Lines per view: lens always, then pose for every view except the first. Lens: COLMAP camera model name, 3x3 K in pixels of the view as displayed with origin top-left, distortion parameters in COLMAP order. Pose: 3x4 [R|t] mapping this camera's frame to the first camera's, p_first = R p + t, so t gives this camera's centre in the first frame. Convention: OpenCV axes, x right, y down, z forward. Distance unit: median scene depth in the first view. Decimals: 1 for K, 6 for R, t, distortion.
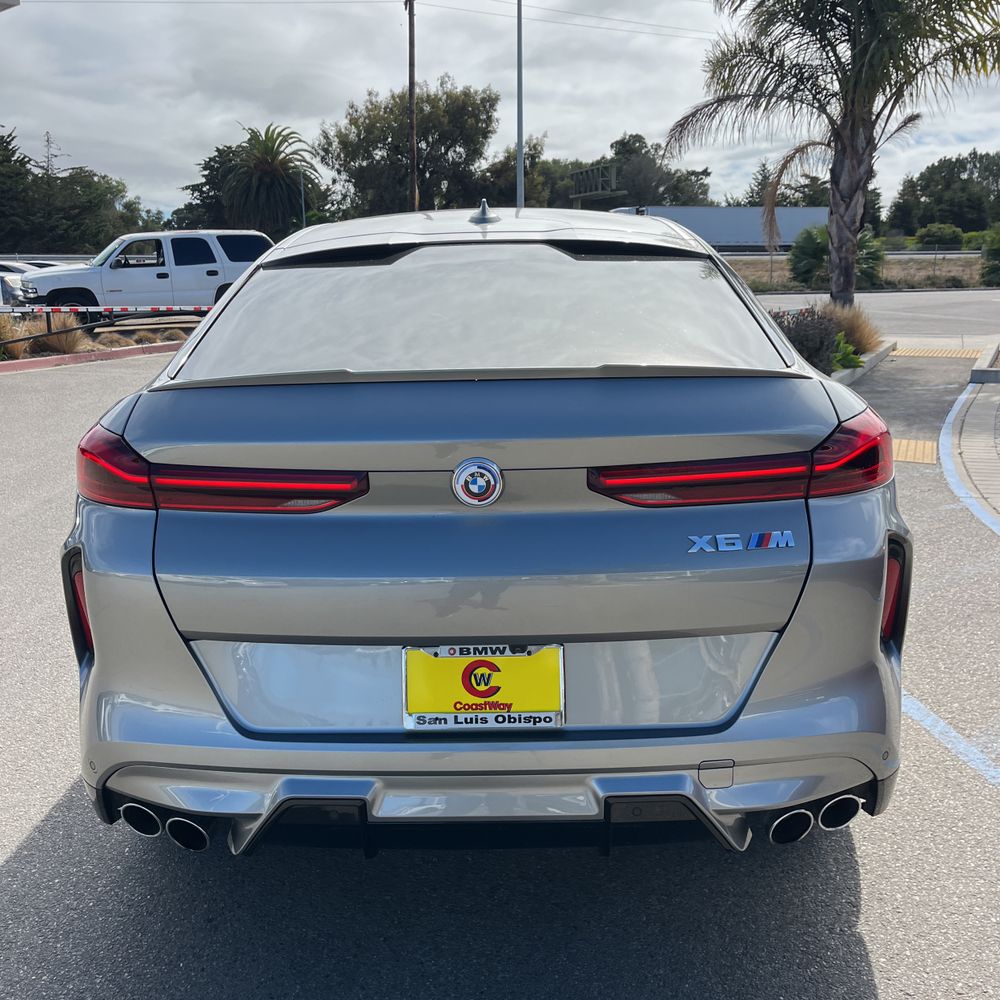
lens RADIAL K [[1023.1, 0, 500.9], [0, 1023.1, 496.8], [0, 0, 1]] dist [0.024102, 0.001017]
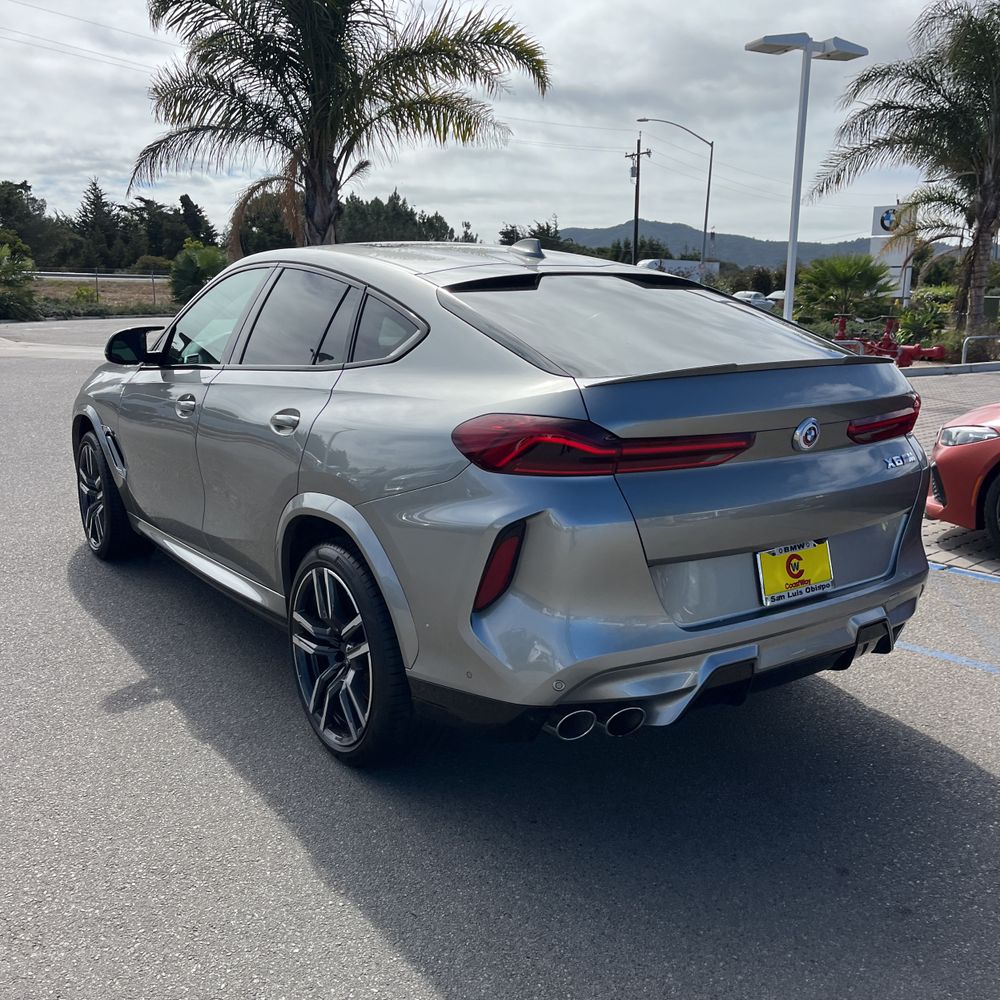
lens RADIAL K [[1023.1, 0, 500.9], [0, 1023.1, 496.8], [0, 0, 1]] dist [0.024102, 0.001017]
pose [[0.810259, -0.097172, 0.577960, -0.174508], [0.109702, 0.993875, 0.013304, 0.001158], [-0.575713, 0.052624, 0.815957, 0.001236]]
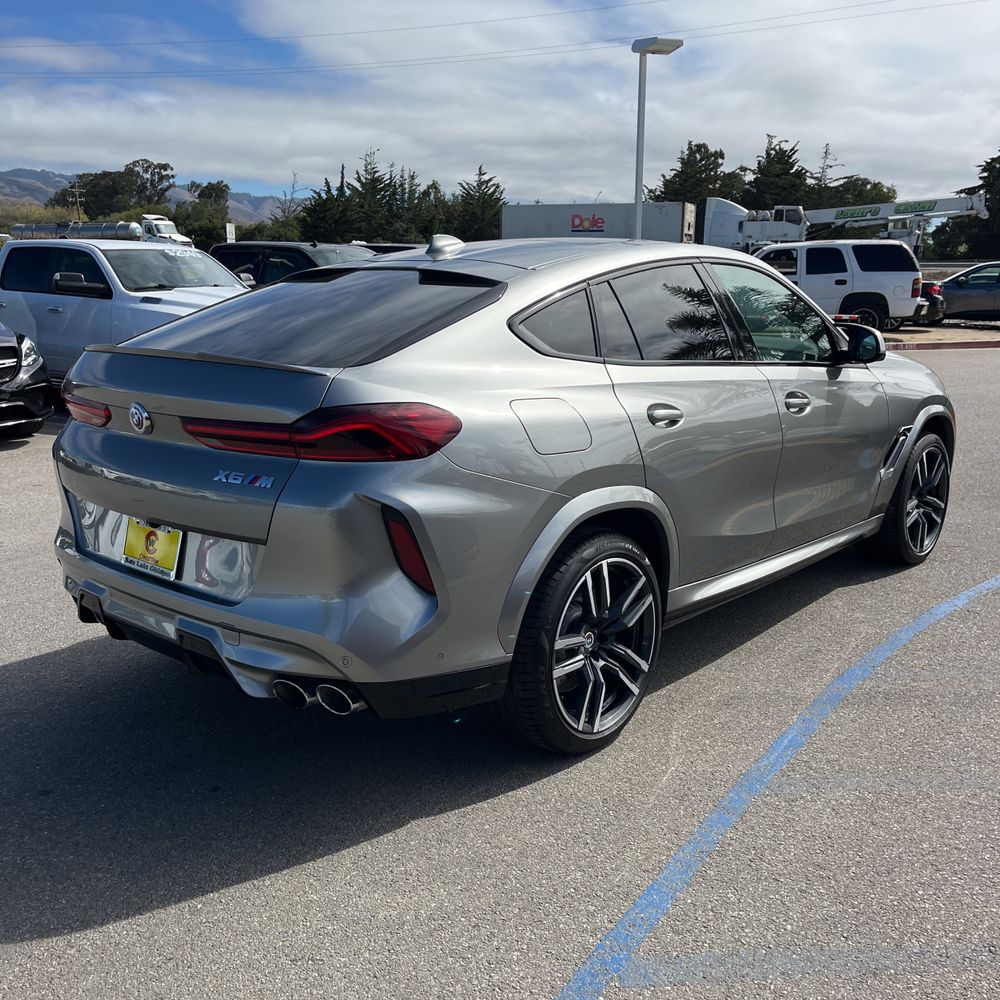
lens RADIAL K [[1023.1, 0, 500.9], [0, 1023.1, 496.8], [0, 0, 1]] dist [0.024102, 0.001017]
pose [[0.758738, 0.156229, -0.632384, 0.200960], [-0.159495, 0.985819, 0.052181, -0.009258], [0.631568, 0.061271, 0.772896, 0.013013]]
